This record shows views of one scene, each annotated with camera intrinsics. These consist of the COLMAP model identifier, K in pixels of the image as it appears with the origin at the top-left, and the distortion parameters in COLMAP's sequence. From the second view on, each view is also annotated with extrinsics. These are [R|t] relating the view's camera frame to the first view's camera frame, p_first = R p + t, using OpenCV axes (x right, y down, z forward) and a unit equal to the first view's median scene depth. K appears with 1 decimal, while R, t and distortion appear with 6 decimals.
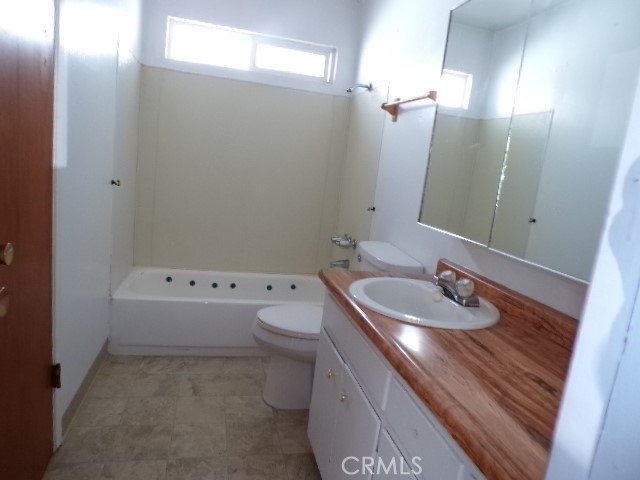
lens RADIAL K [[433.4, 0, 320.2], [0, 433.4, 241.0], [0, 0, 1]] dist [-0.044068, 0.021448]
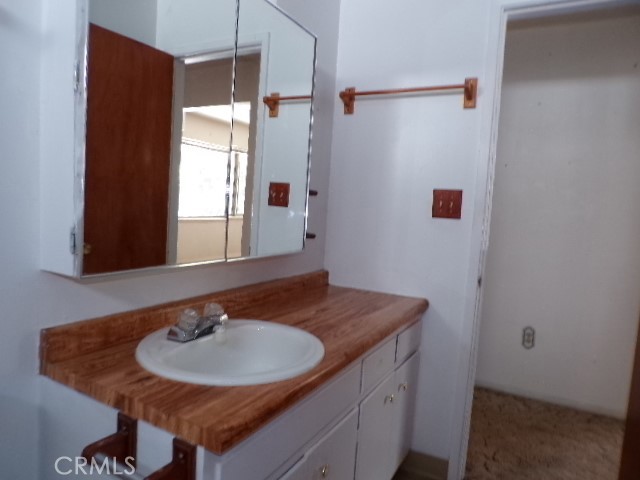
lens RADIAL K [[433.4, 0, 320.2], [0, 433.4, 239.5], [0, 0, 1]] dist [-0.044068, 0.021448]
pose [[-0.727290, -0.217827, 0.650846, -0.400943], [-0.033026, 0.958308, 0.283823, -0.319186], [-0.685535, 0.184927, -0.704162, 1.553192]]
